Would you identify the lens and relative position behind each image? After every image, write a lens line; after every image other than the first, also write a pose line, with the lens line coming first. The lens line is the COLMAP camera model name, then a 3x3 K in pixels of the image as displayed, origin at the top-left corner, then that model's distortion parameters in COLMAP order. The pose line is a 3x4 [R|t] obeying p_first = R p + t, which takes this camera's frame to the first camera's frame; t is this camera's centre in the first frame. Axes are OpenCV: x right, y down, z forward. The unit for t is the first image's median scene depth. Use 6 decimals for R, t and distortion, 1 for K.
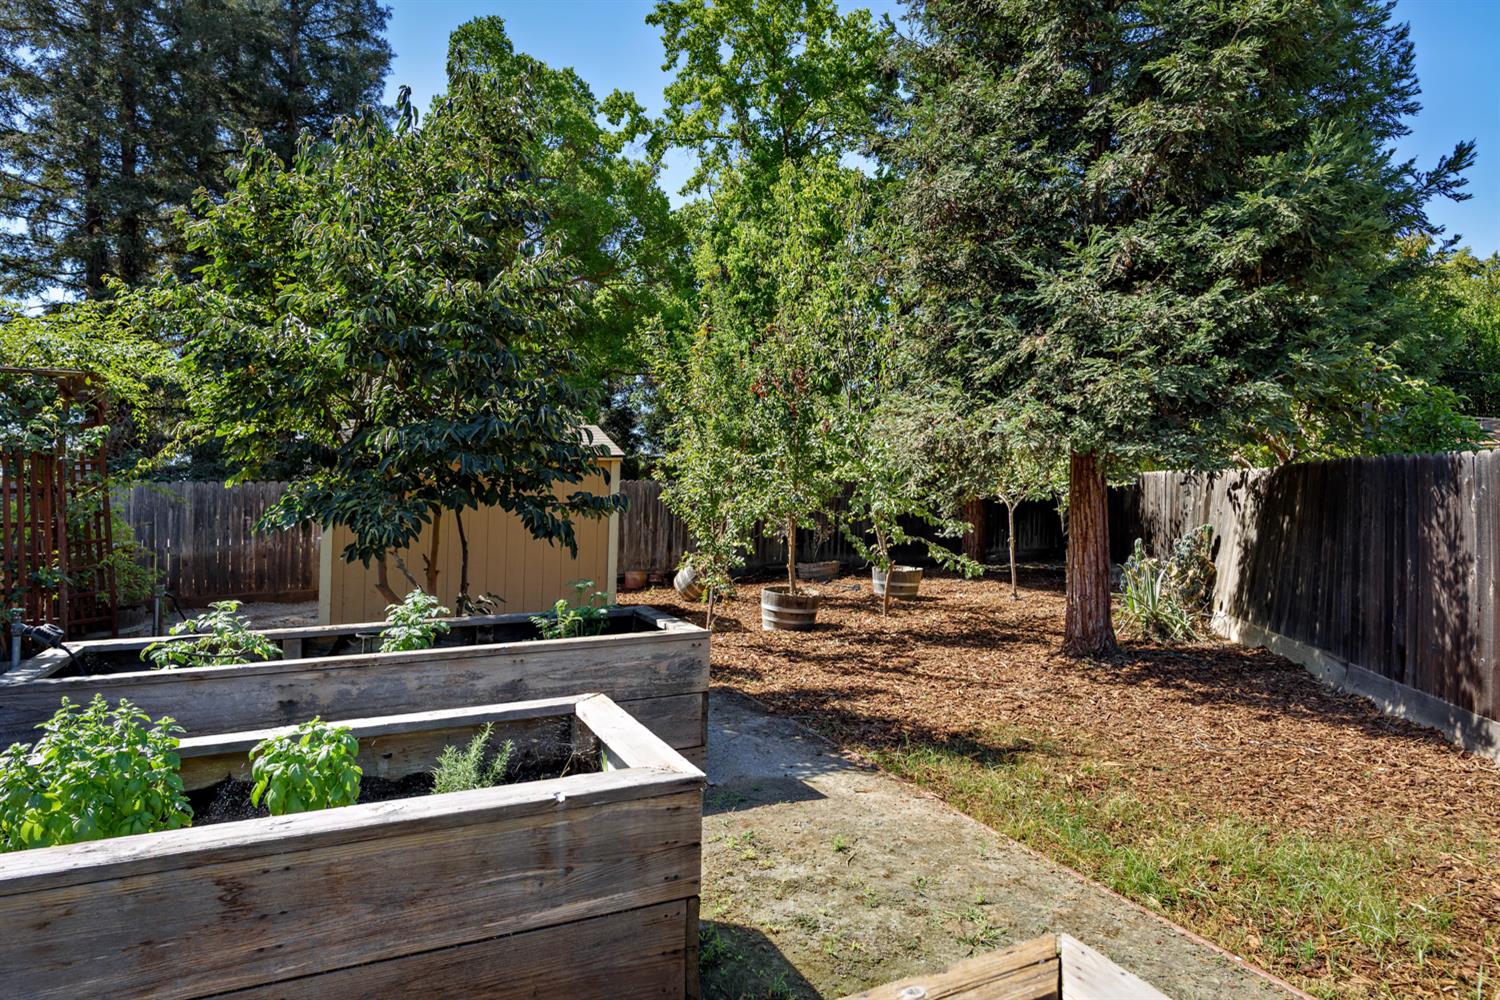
lens RADIAL K [[800.4, 0, 710.1], [0, 800.4, 609.0], [0, 0, 1]] dist [0.000194, 0.000149]
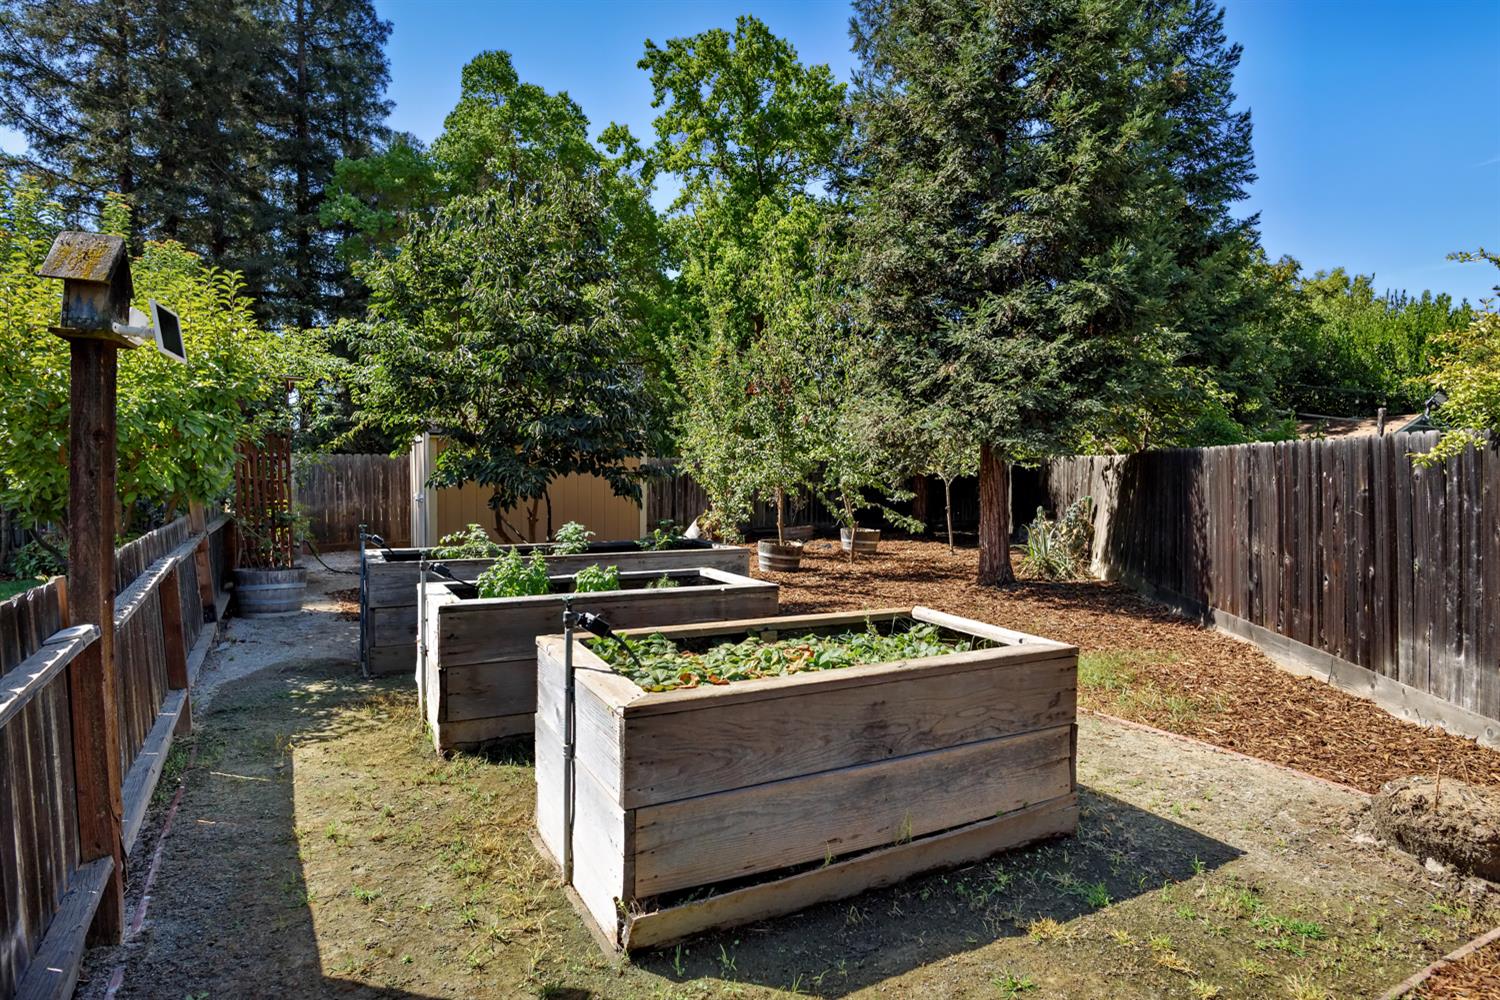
lens RADIAL K [[866.9, 0, 747.7], [0, 866.9, 482.6], [0, 0, 1]] dist [-0.000415, -0.000217]
pose [[0.994967, 0.011380, 0.099556, -0.090614], [0.001917, 0.991186, -0.132461, 0.064882], [-0.100186, 0.131985, 0.986176, -0.386533]]
